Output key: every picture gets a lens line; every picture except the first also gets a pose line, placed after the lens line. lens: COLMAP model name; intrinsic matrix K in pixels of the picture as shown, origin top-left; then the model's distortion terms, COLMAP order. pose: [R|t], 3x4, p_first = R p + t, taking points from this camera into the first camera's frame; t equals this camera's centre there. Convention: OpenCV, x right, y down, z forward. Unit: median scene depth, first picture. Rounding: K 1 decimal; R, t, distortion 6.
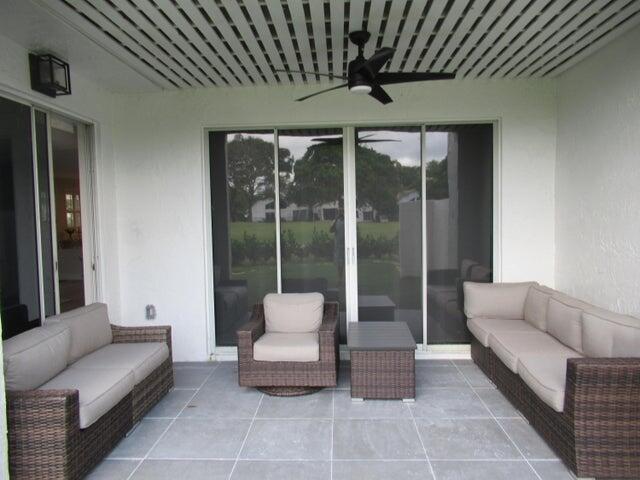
lens RADIAL K [[486.7, 0, 320.0], [0, 486.7, 240.0], [0, 0, 1]] dist [0.001605, 0.001281]
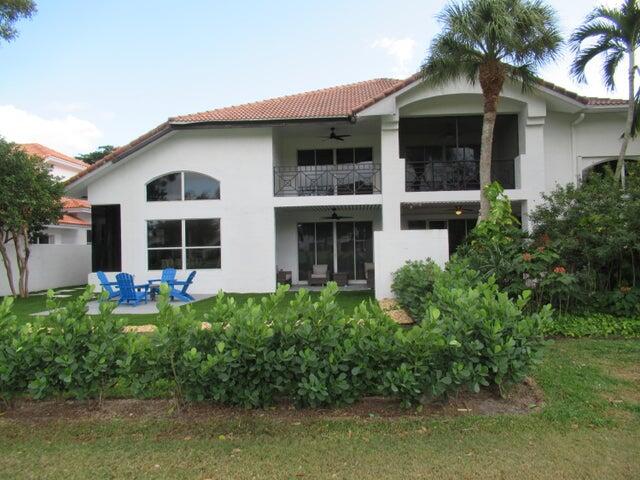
lens RADIAL K [[486.7, 0, 320.0], [0, 486.7, 240.0], [0, 0, 1]] dist [0.001605, 0.001281]
pose [[0.999096, -0.000932, -0.042504, 0.122453], [-0.001872, 0.997825, -0.065885, 0.186112], [0.042473, 0.065905, 0.996922, -3.242926]]
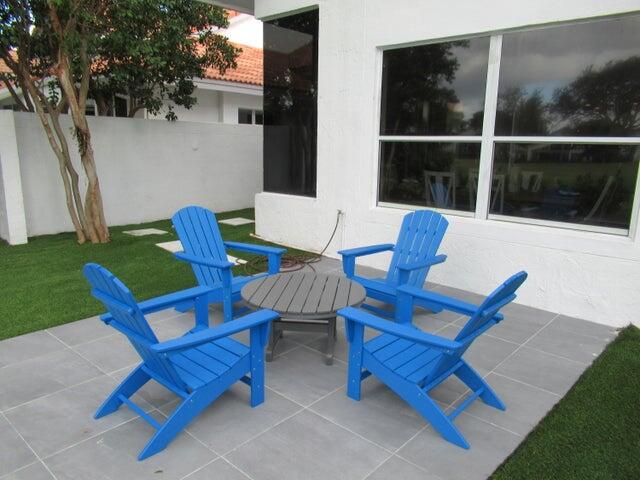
lens RADIAL K [[486.7, 0, 320.0], [0, 486.7, 240.0], [0, 0, 1]] dist [0.001605, 0.001281]
pose [[0.783749, 0.159183, -0.600332, -0.722620], [-0.062530, 0.981910, 0.178727, 0.047584], [0.617922, -0.102538, 0.779525, -0.550065]]
